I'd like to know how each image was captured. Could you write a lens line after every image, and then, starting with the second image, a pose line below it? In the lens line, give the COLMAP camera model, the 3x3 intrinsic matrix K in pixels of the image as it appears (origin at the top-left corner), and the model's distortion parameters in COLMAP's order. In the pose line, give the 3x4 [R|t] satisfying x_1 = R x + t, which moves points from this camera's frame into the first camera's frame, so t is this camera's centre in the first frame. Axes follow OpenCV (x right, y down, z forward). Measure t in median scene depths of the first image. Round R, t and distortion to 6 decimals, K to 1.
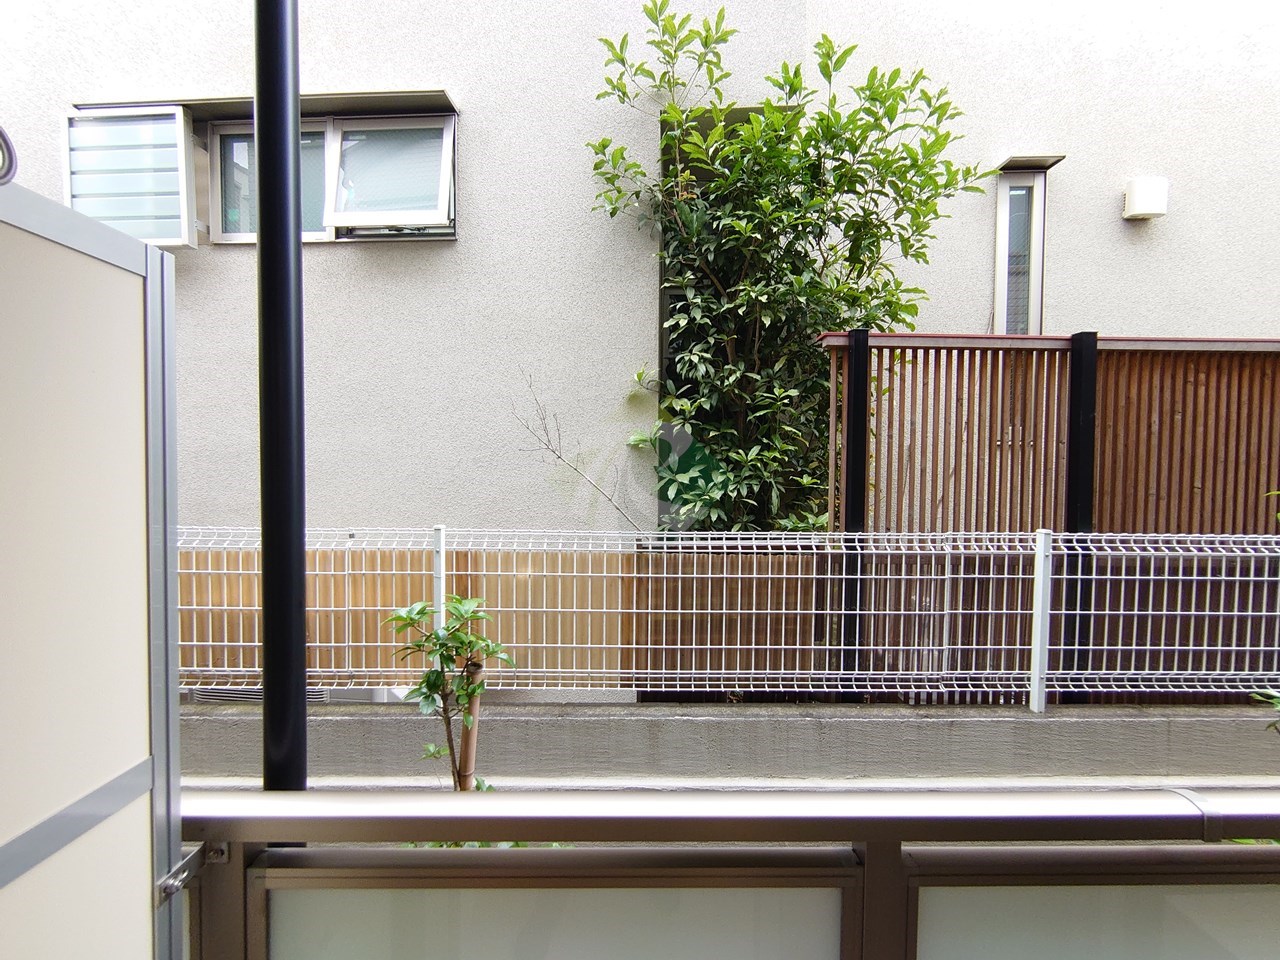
lens RADIAL K [[552.2, 0, 635.5], [0, 552.2, 473.9], [0, 0, 1]] dist [-0.001160, -0.001380]
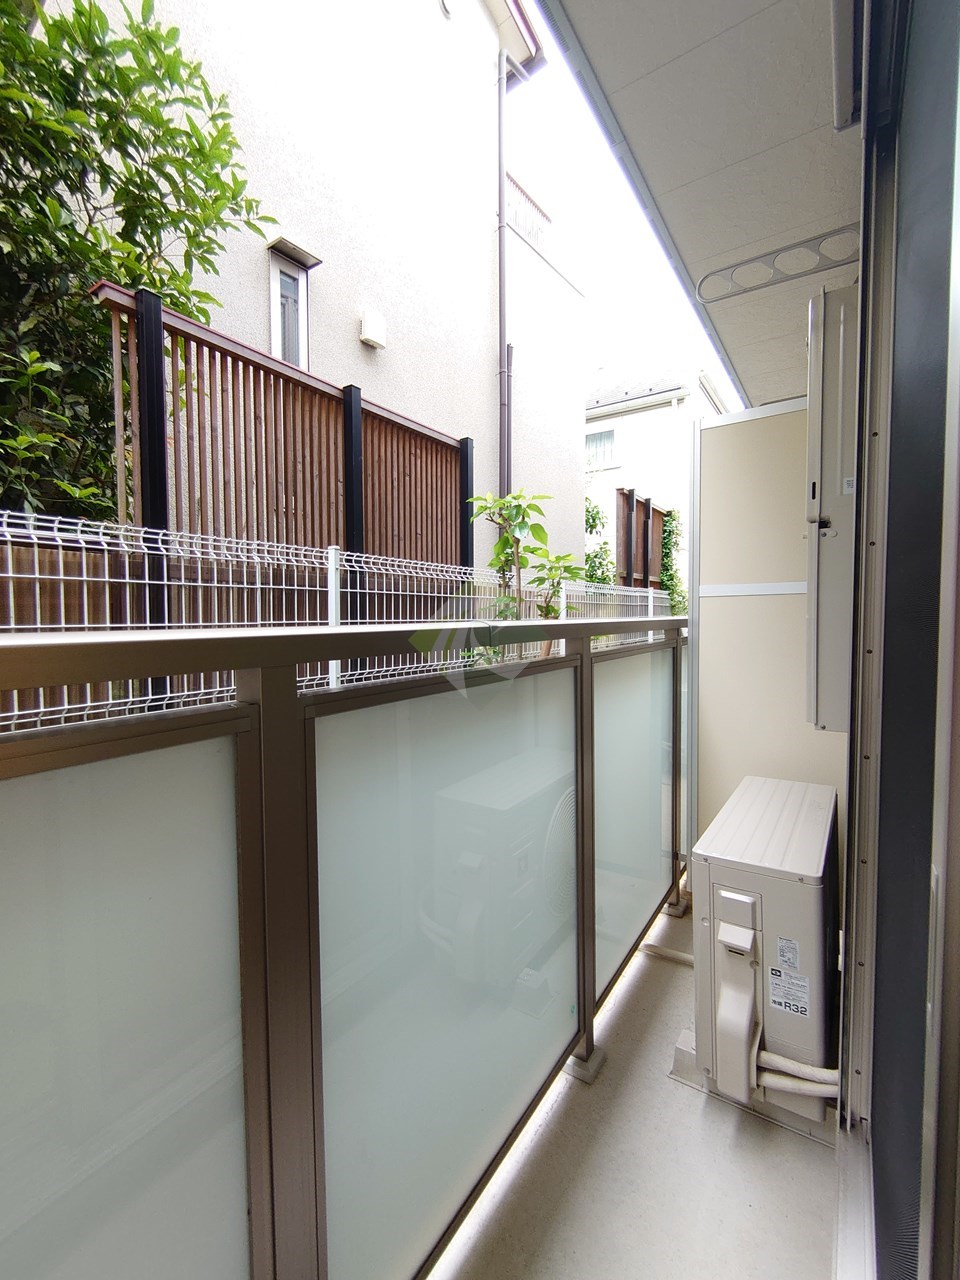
lens RADIAL K [[552.2, 0, 476.1], [0, 552.2, 640.7], [0, 0, 1]] dist [-0.001160, -0.001380]
pose [[0.571416, -0.051328, 0.819054, -0.018070], [0.026937, 0.998677, 0.043791, 0.201406], [-0.820218, -0.002960, 0.572043, 0.096526]]
